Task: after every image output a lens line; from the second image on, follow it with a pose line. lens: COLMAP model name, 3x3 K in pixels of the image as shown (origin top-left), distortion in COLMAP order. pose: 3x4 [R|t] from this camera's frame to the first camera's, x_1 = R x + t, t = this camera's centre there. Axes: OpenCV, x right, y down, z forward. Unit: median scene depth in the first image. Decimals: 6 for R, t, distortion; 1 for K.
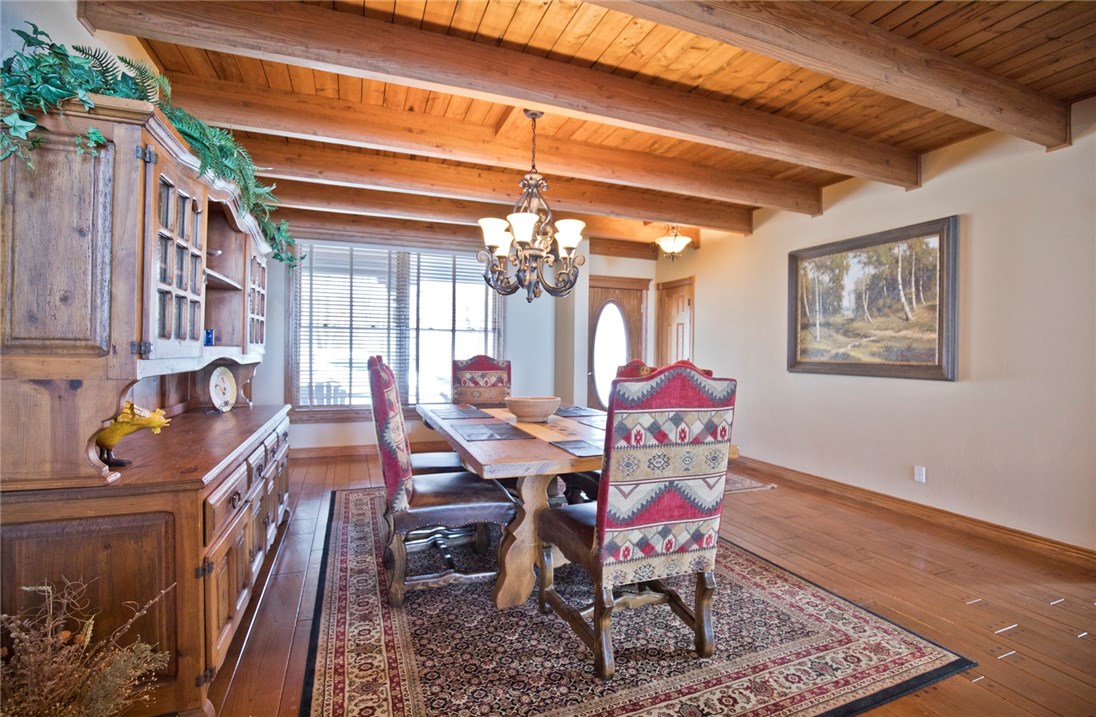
lens RADIAL K [[505.7, 0, 553.1], [0, 505.7, 354.2], [0, 0, 1]] dist [-0.030239, 0.001699]
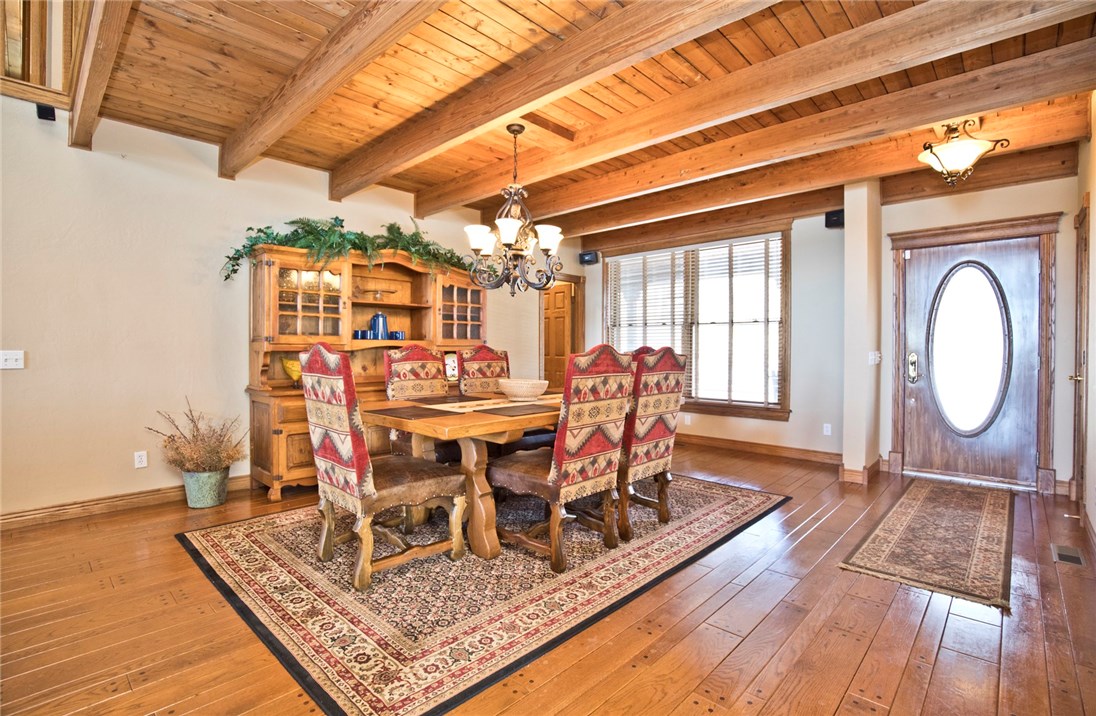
lens RADIAL K [[505.7, 0, 548.8], [0, 505.7, 353.7], [0, 0, 1]] dist [-0.030239, 0.001699]
pose [[0.419031, -0.005838, -0.907953, 1.247514], [-0.002919, 0.999965, -0.007777, 0.044458], [0.907967, 0.005909, 0.418999, 0.722995]]
